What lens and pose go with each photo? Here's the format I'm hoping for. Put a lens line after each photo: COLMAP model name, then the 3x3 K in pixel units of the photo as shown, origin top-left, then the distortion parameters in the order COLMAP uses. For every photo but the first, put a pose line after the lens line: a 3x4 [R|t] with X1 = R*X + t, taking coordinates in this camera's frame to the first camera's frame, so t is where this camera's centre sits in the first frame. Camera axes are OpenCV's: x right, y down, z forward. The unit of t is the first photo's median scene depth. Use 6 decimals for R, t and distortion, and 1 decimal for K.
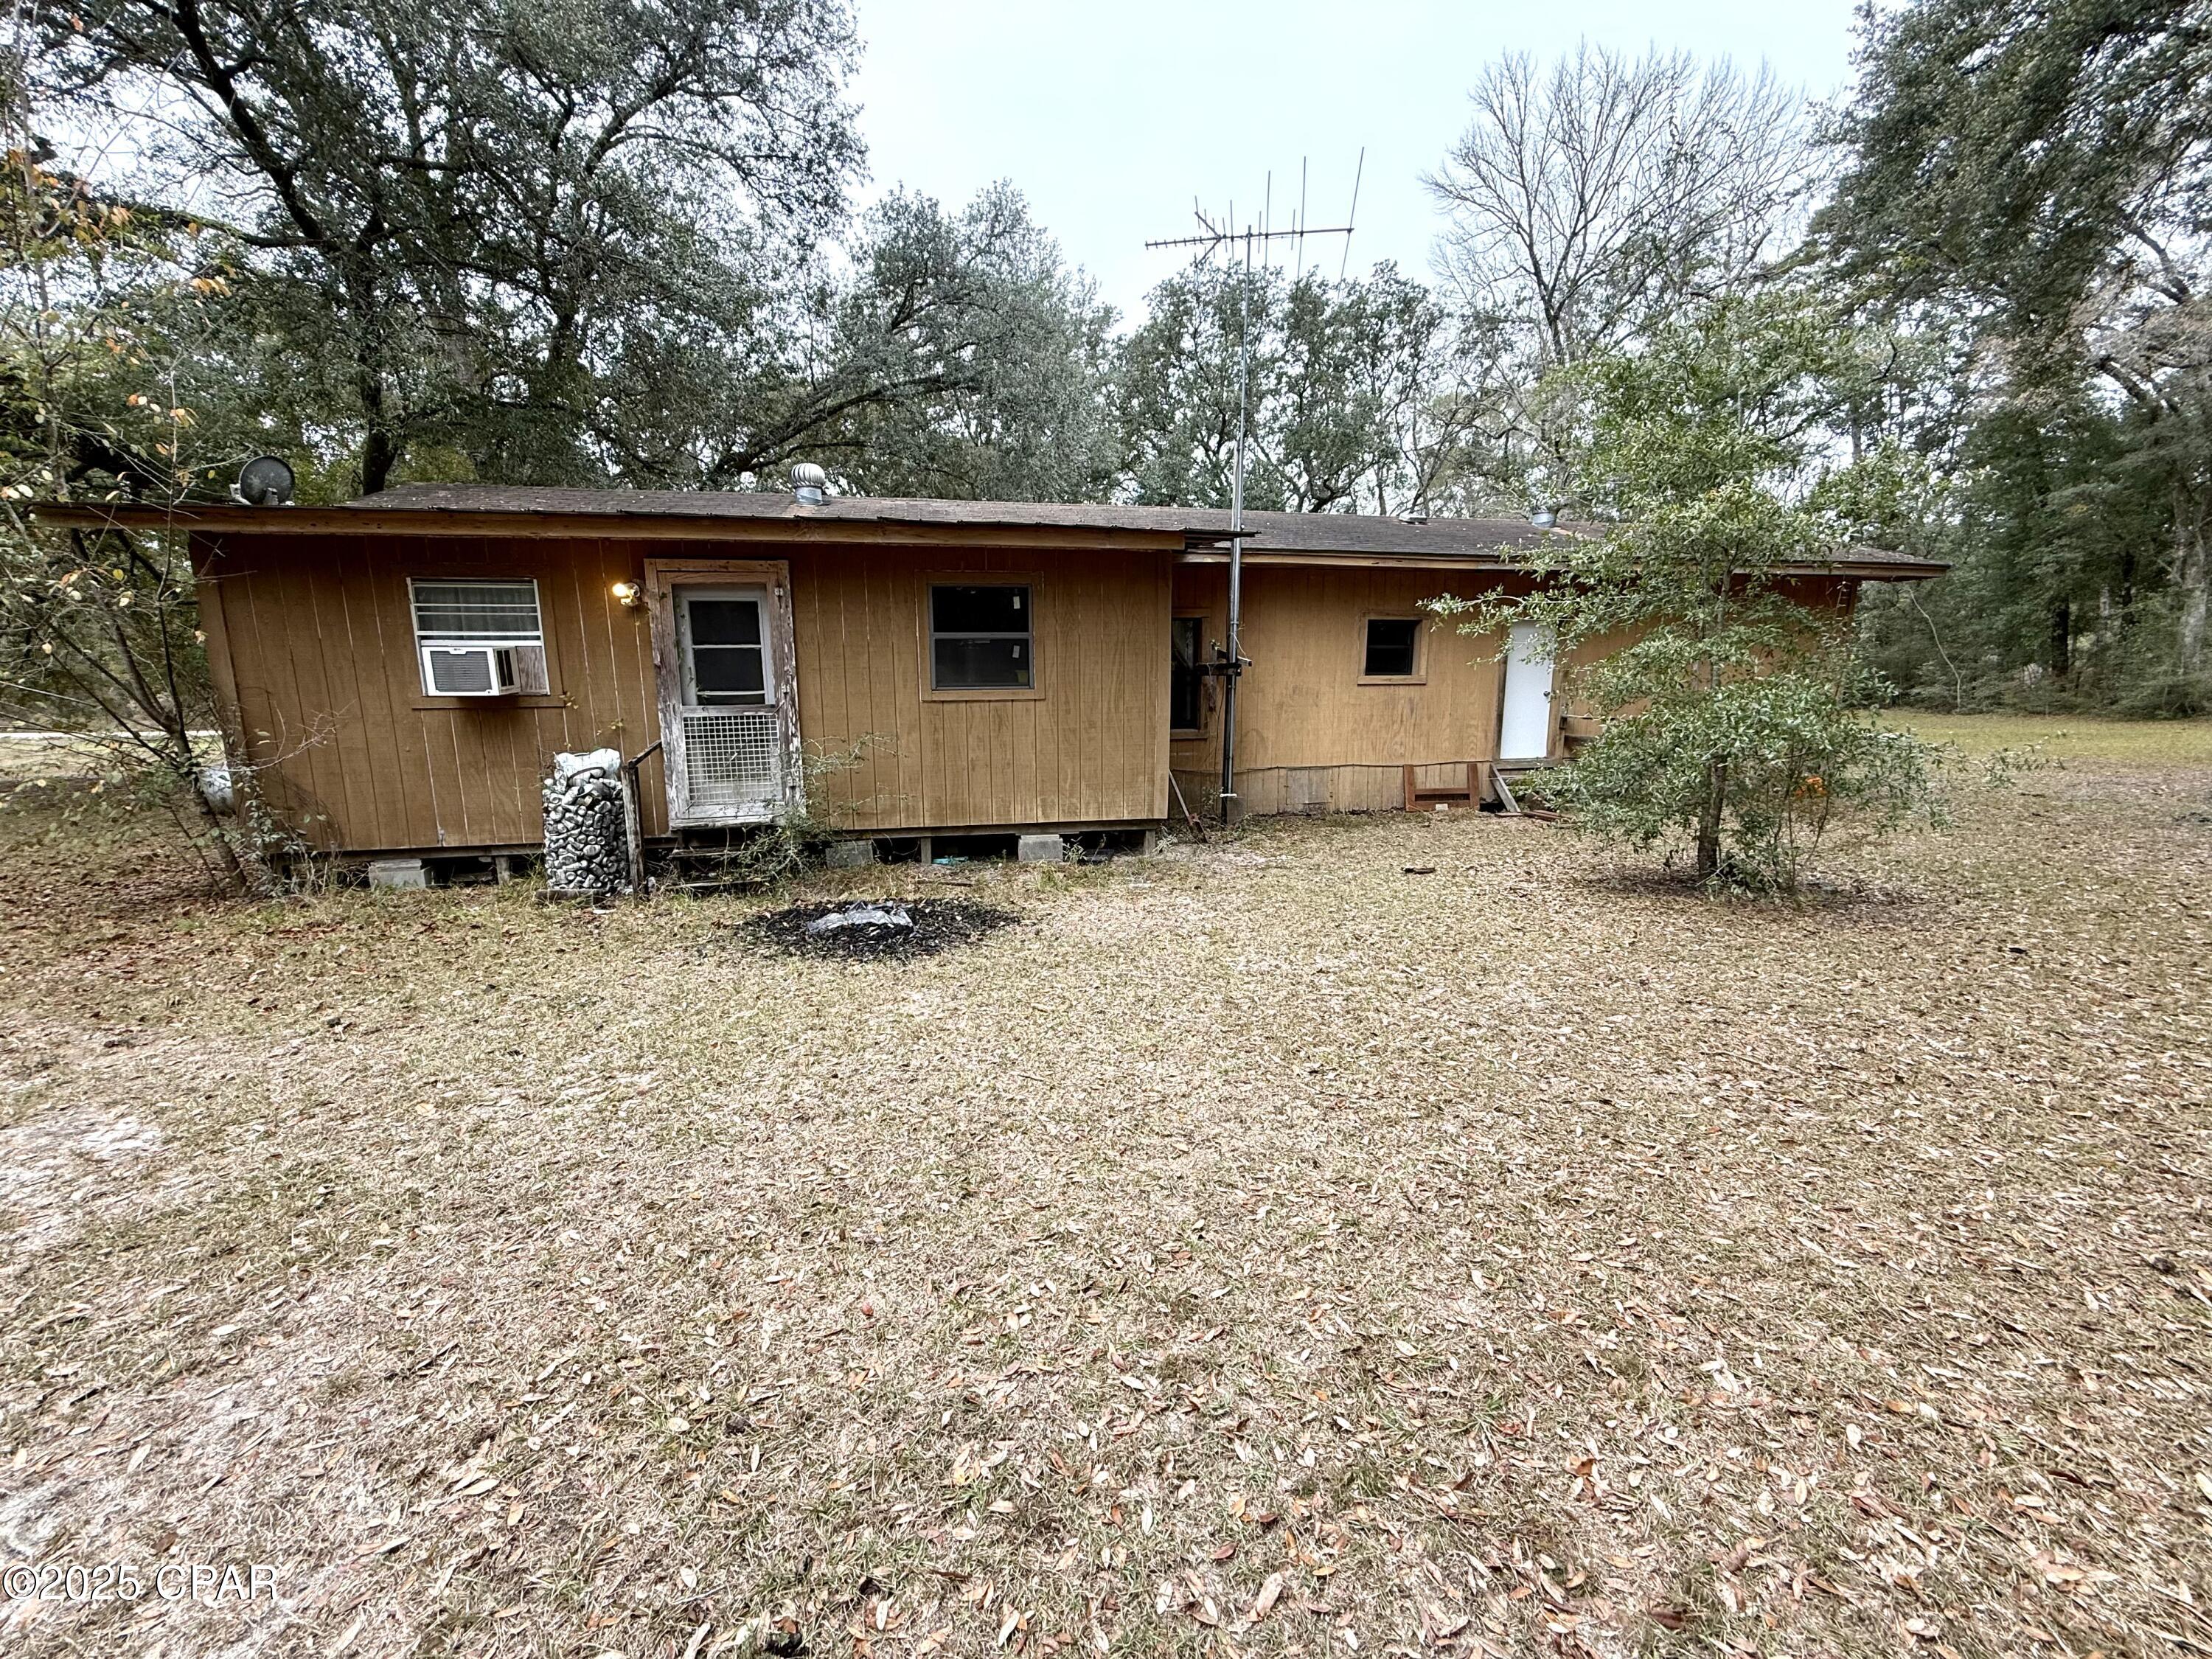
lens RADIAL K [[878.9, 0, 1108.2], [0, 878.9, 832.3], [0, 0, 1]] dist [0.000918, 0.000182]
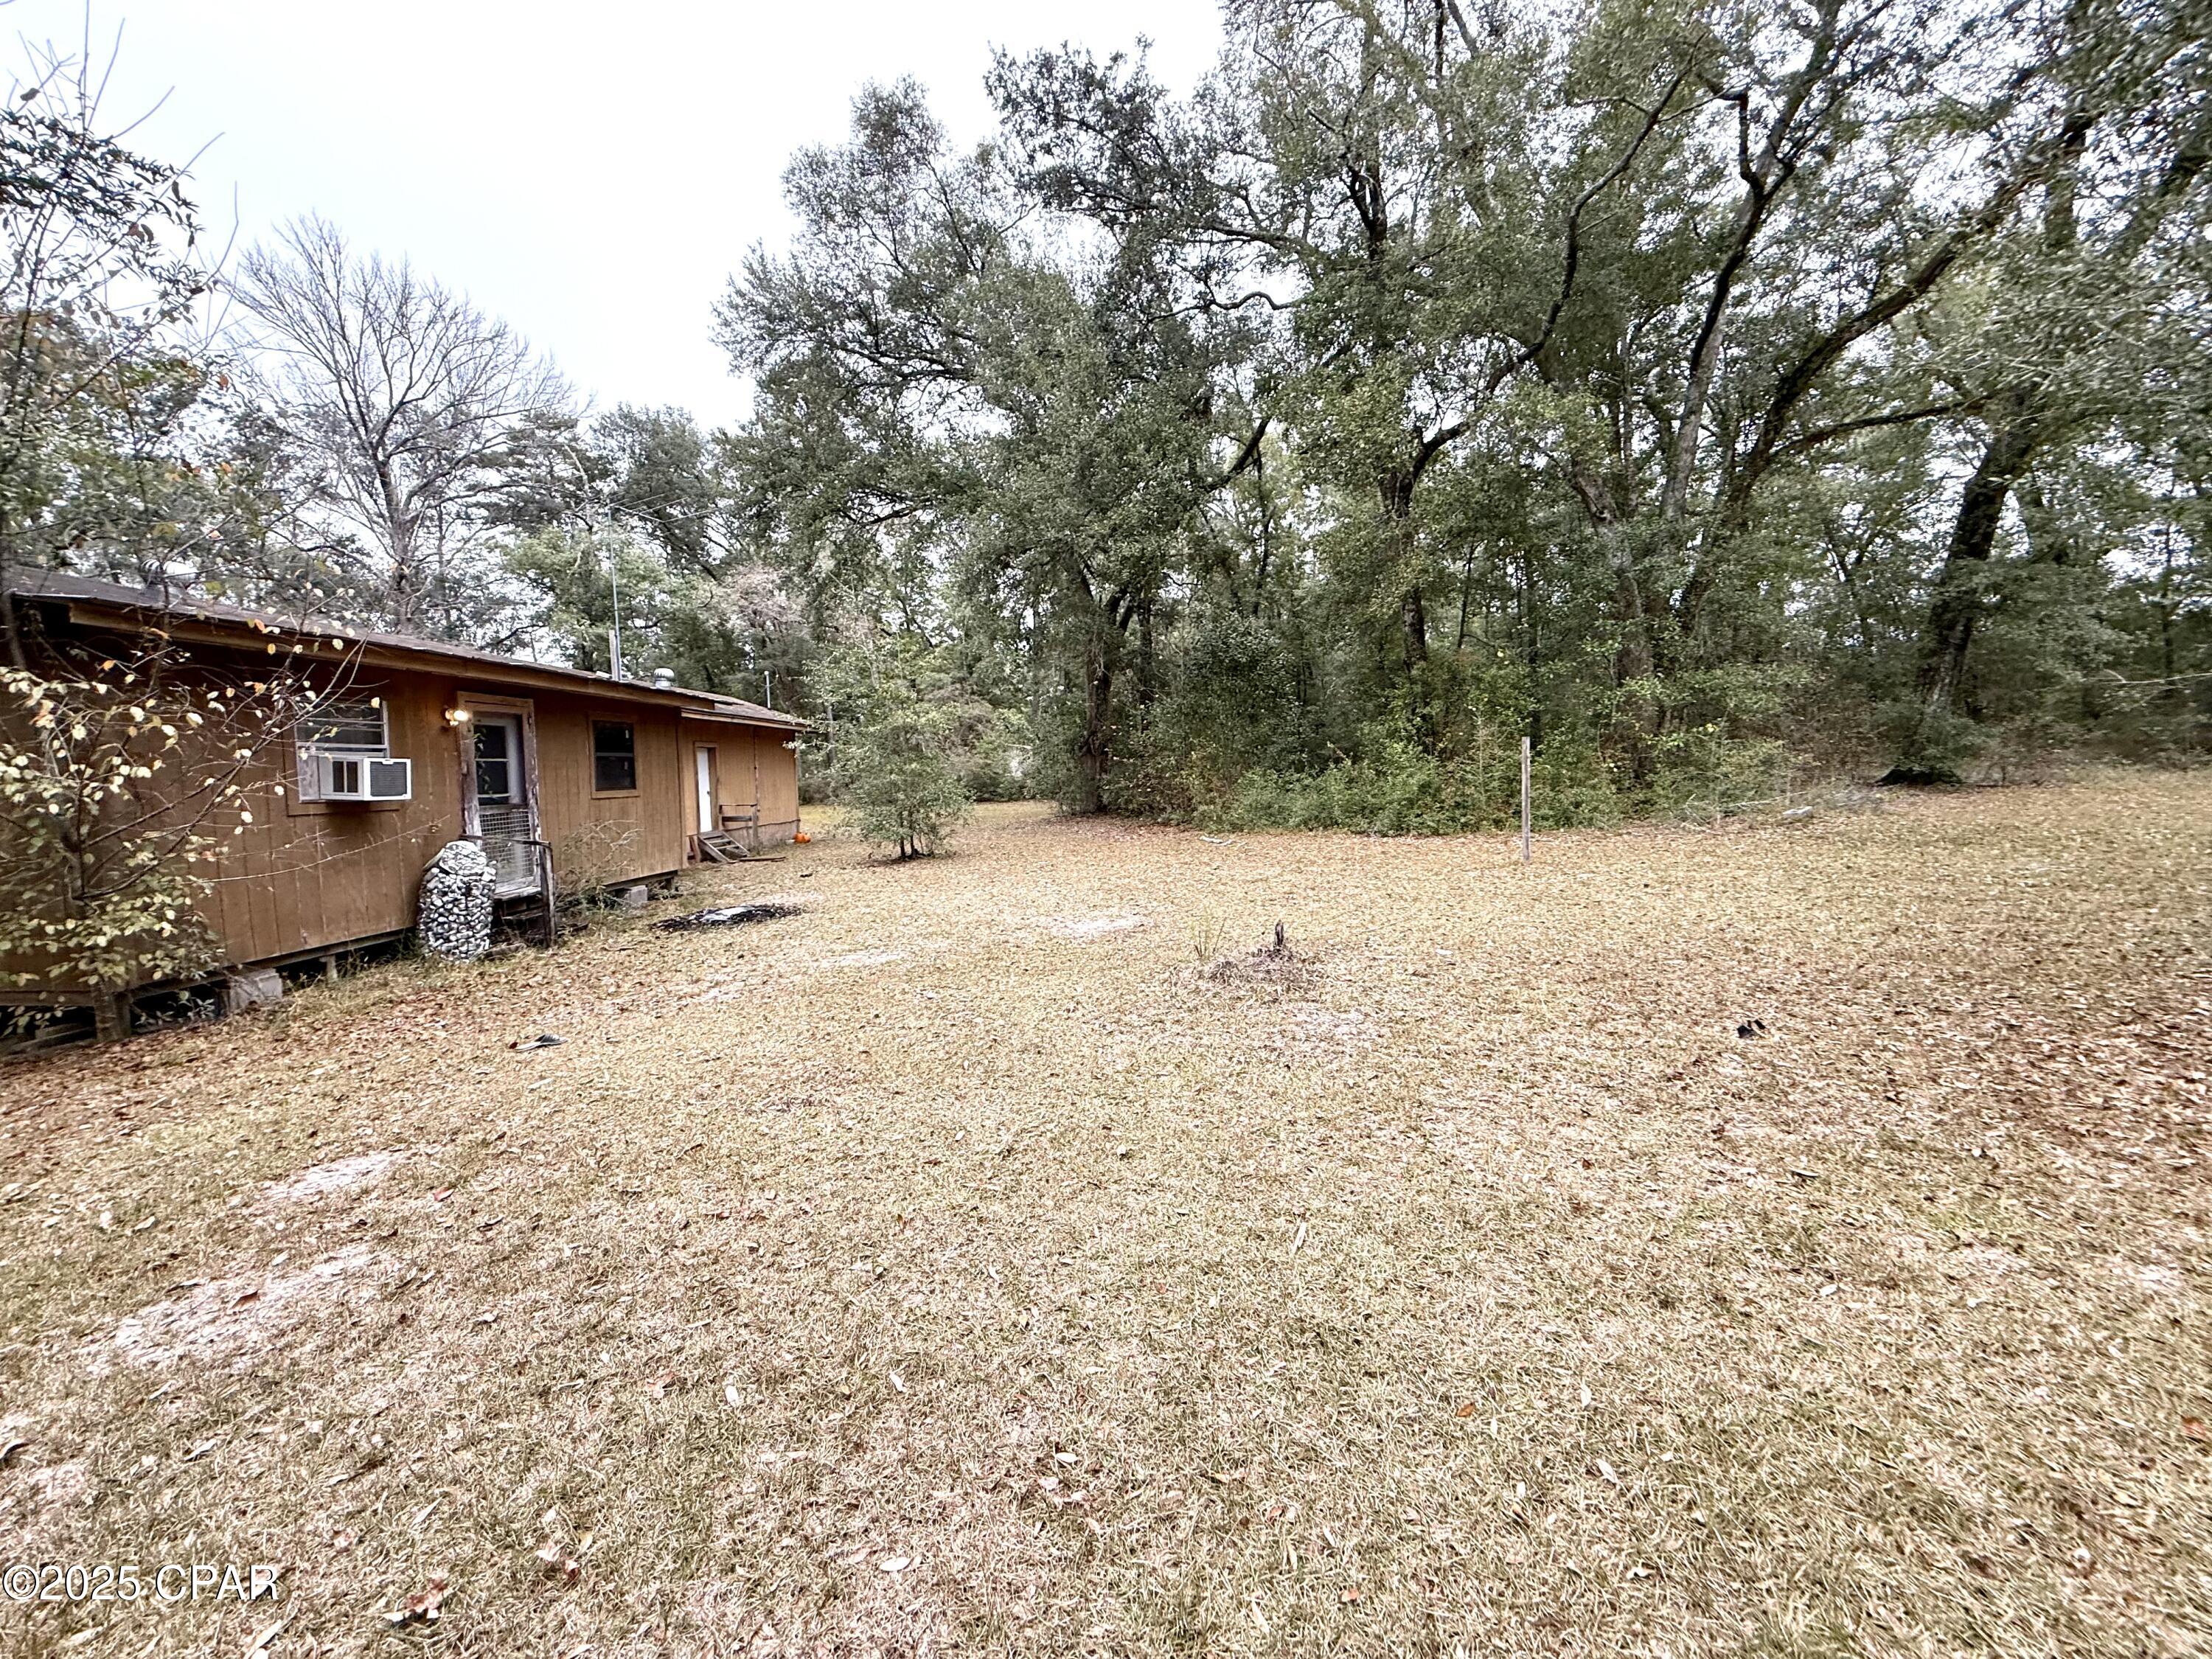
lens RADIAL K [[878.9, 0, 1101.3], [0, 878.9, 829.5], [0, 0, 1]] dist [0.000918, 0.000182]
pose [[0.244821, -0.061952, 0.967587, -1.420227], [0.187205, 0.982198, 0.015520, 0.034998], [-0.951324, 0.177338, 0.252060, -0.155572]]
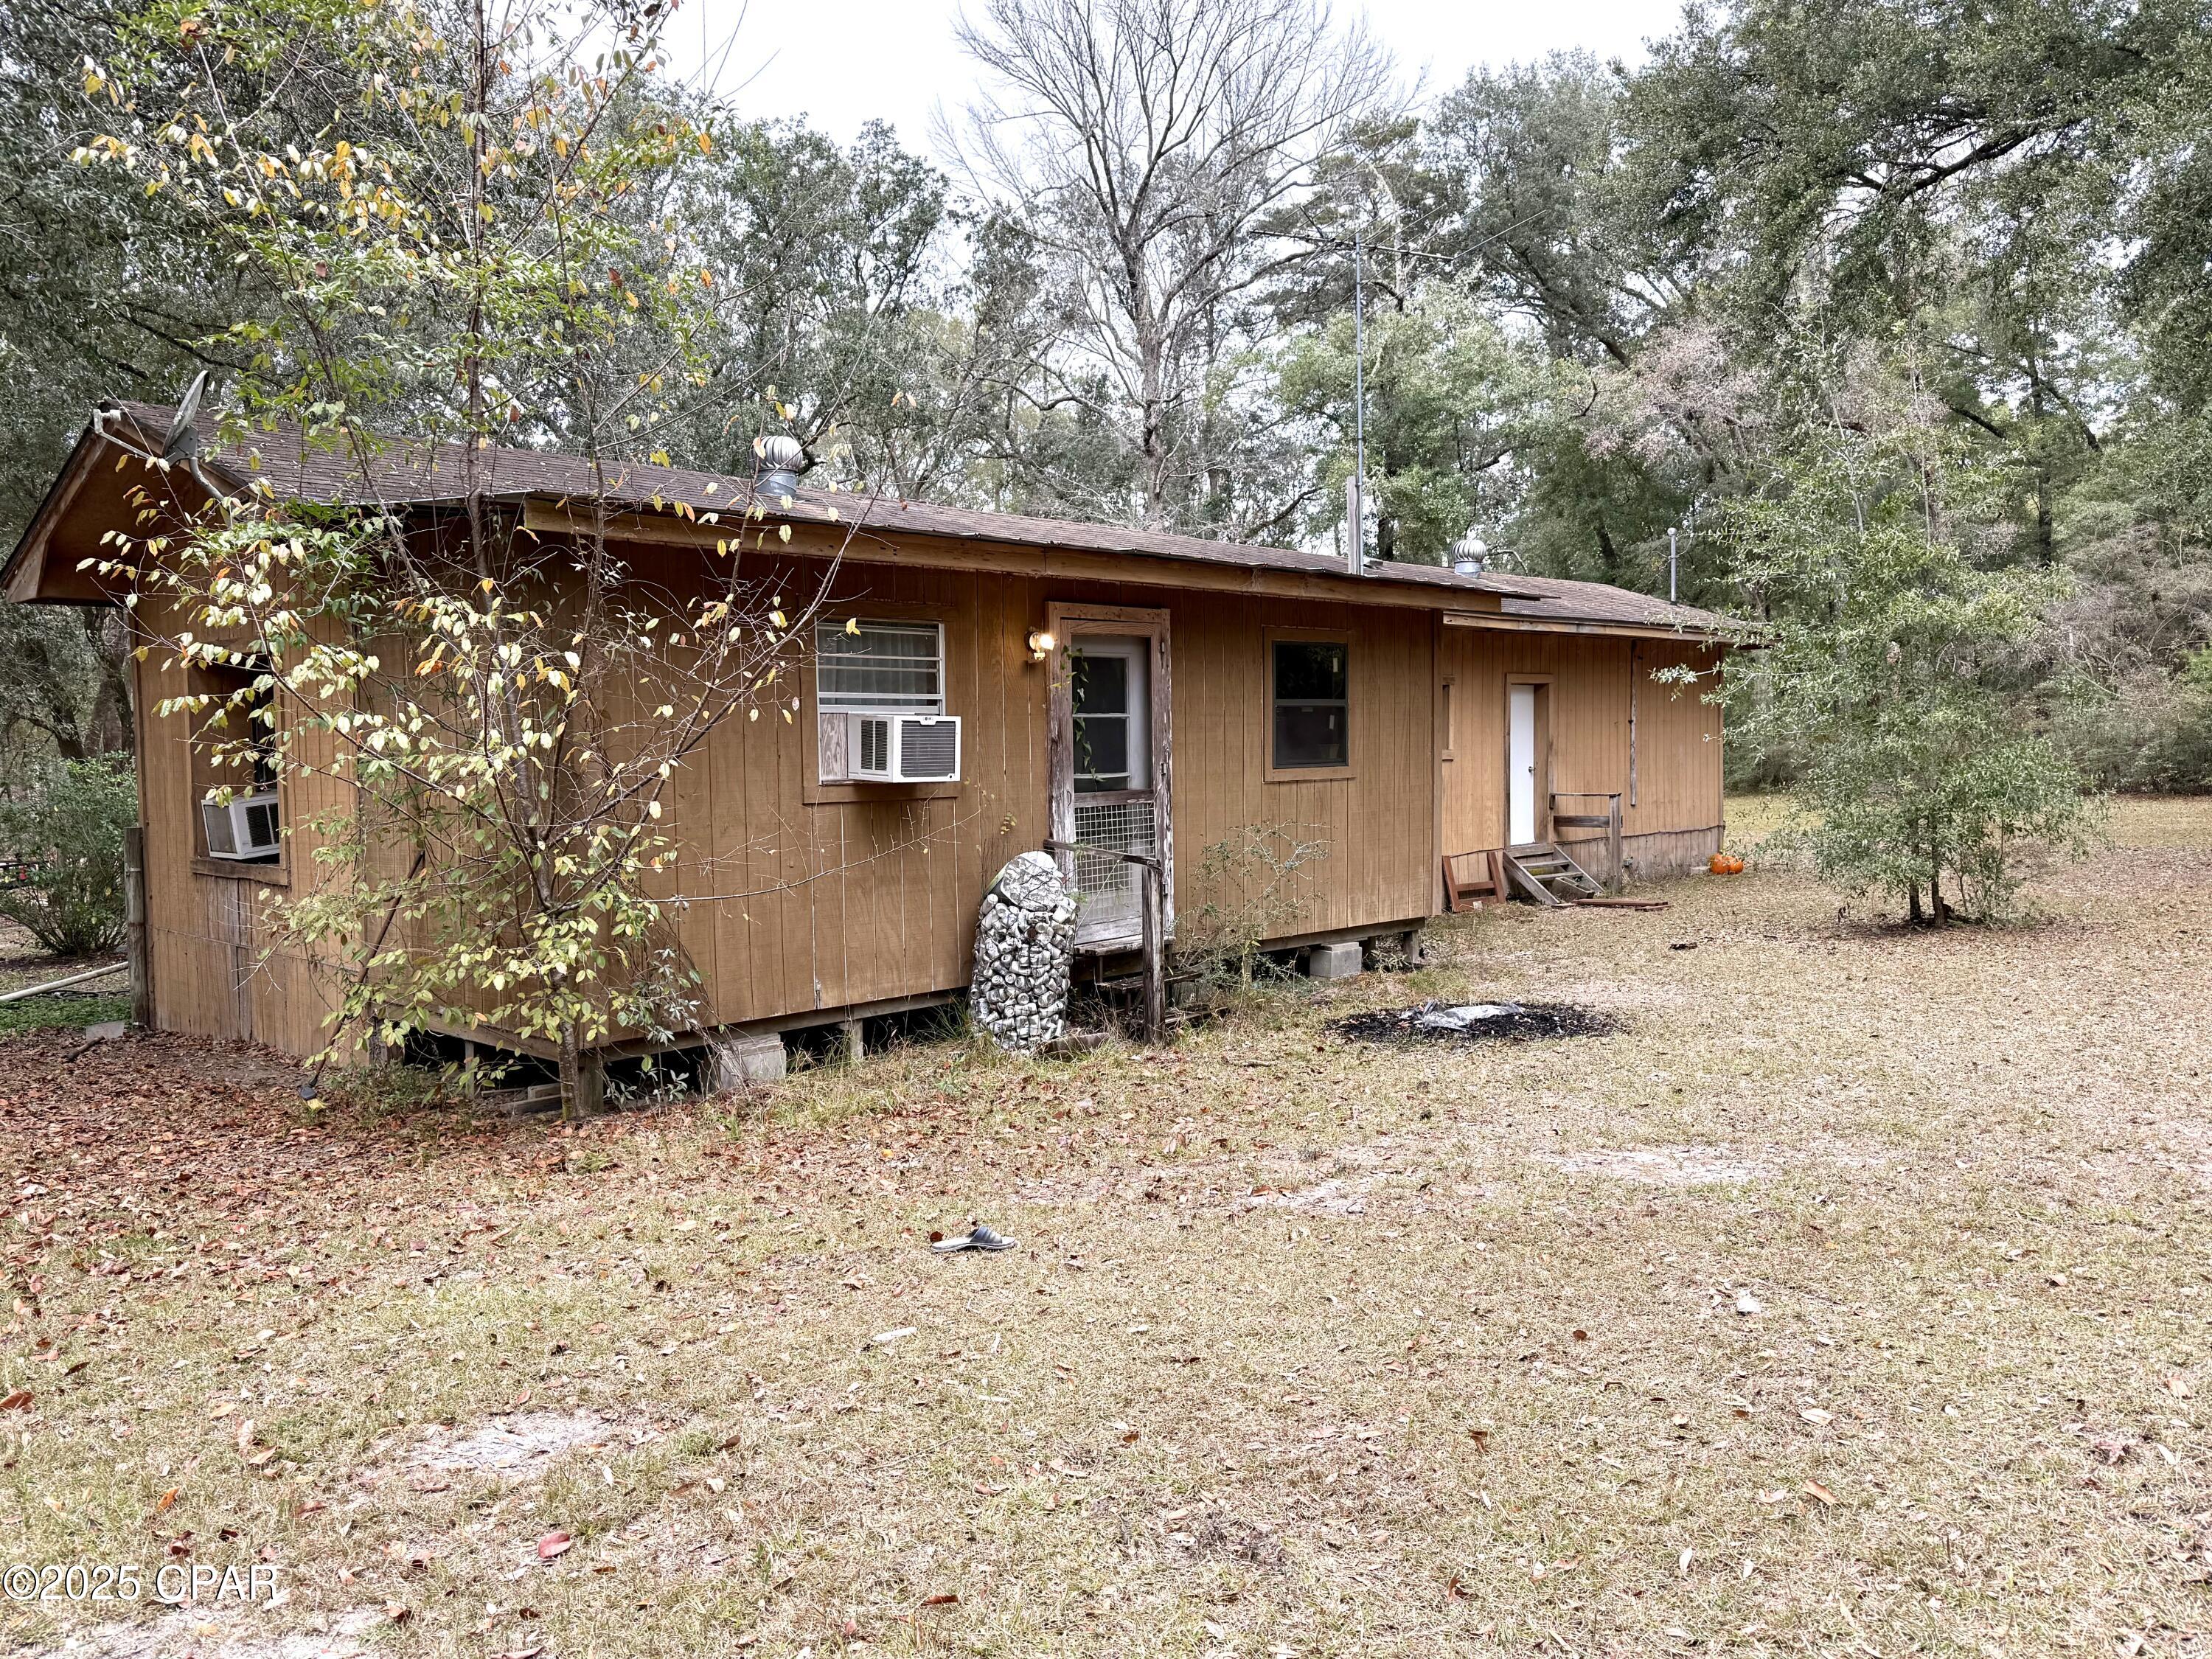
lens RADIAL K [[1681.9, 0, 1114.4], [0, 1681.9, 845.6], [0, 0, 1]] dist [0.066025, -0.086165]
pose [[0.821333, -0.041041, 0.568971, -1.212557], [0.112232, 0.989540, -0.090635, 0.032901], [-0.559300, 0.138298, 0.817347, -0.176110]]
